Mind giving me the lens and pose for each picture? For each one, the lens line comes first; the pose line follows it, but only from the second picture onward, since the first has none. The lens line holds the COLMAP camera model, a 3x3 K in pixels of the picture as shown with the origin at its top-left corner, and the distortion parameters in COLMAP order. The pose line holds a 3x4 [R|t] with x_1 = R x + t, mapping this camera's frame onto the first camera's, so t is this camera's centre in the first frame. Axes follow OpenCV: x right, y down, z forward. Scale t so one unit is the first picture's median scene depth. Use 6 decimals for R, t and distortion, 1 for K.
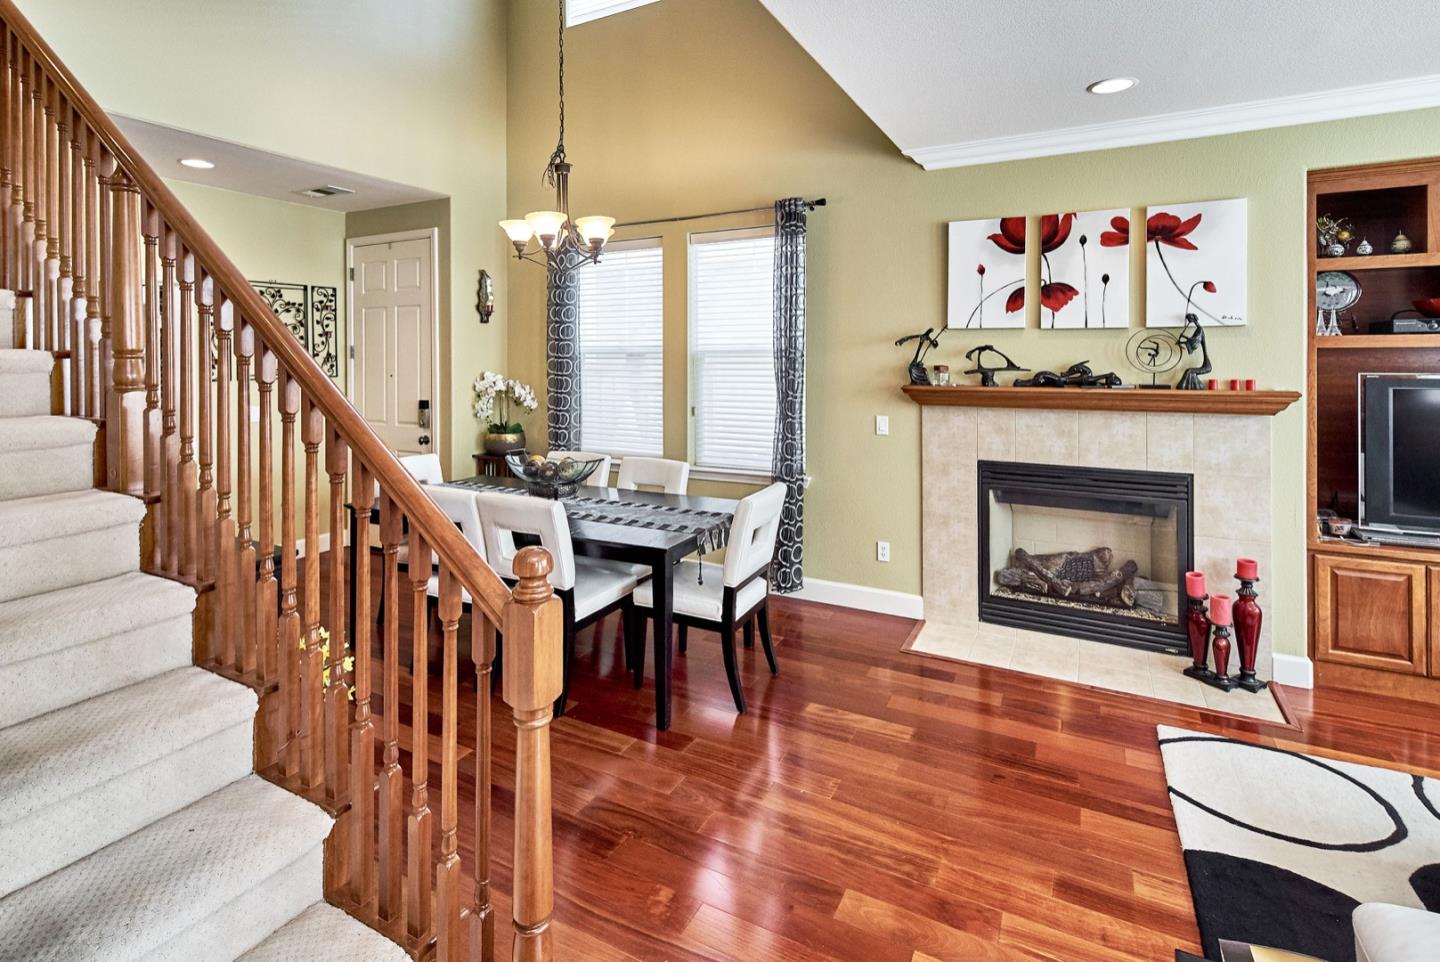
lens RADIAL K [[706.5, 0, 713.2], [0, 706.5, 359.1], [0, 0, 1]] dist [0.019319, -0.004404]
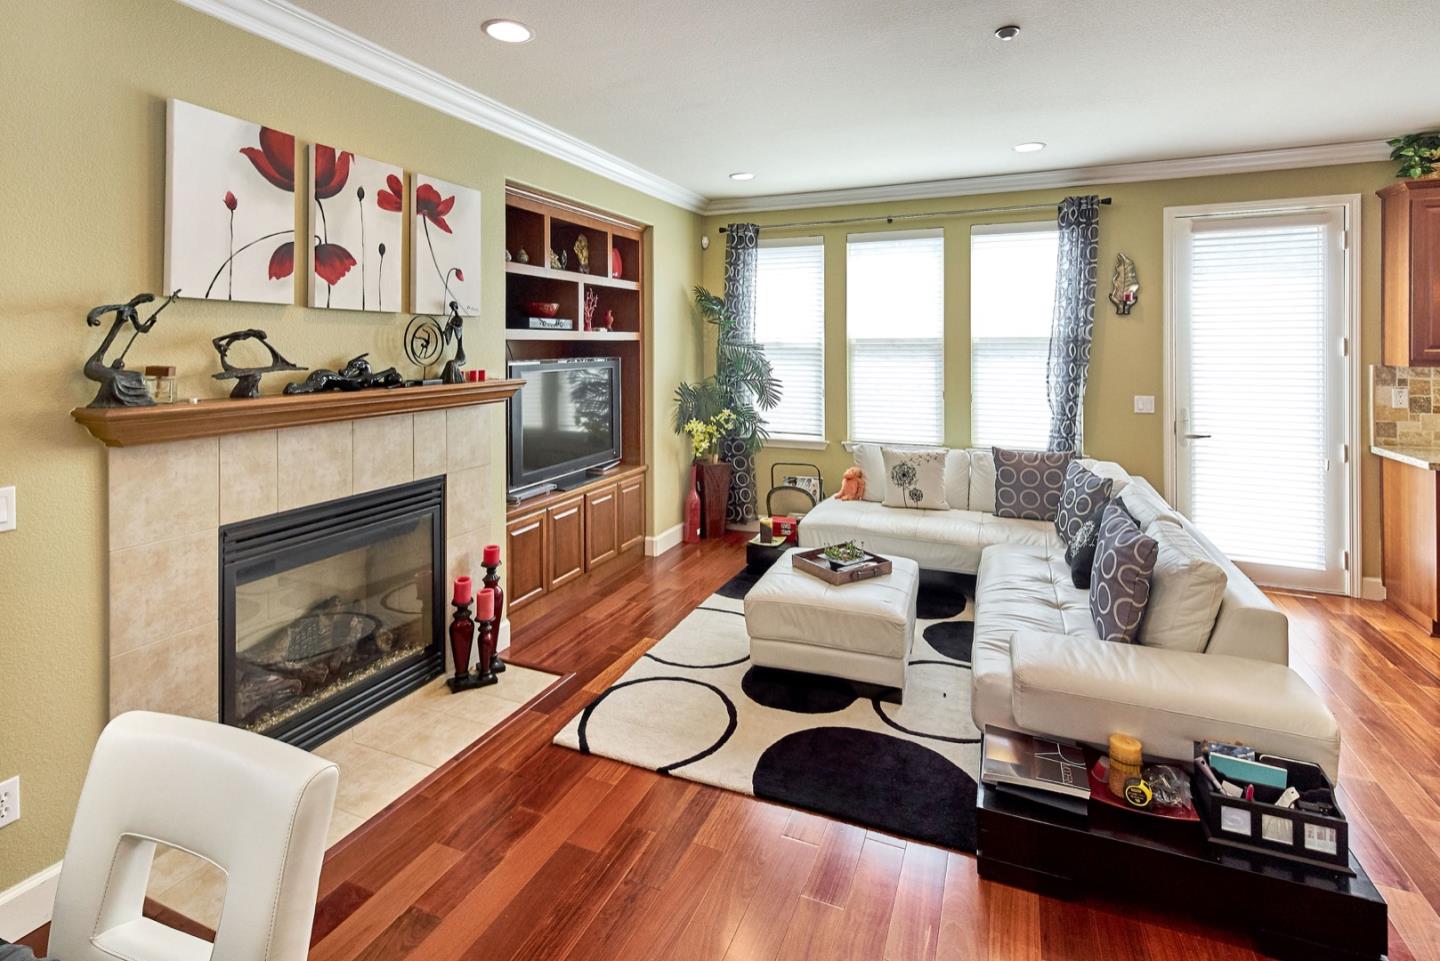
lens RADIAL K [[700.3, 0, 712.7], [0, 700.3, 347.9], [0, 0, 1]] dist [0.016631, -0.003119]
pose [[-0.078625, -0.001977, 0.996902, -0.263968], [0.006999, 0.999972, 0.002535, -0.003004], [-0.996880, 0.007177, -0.078609, 0.716919]]
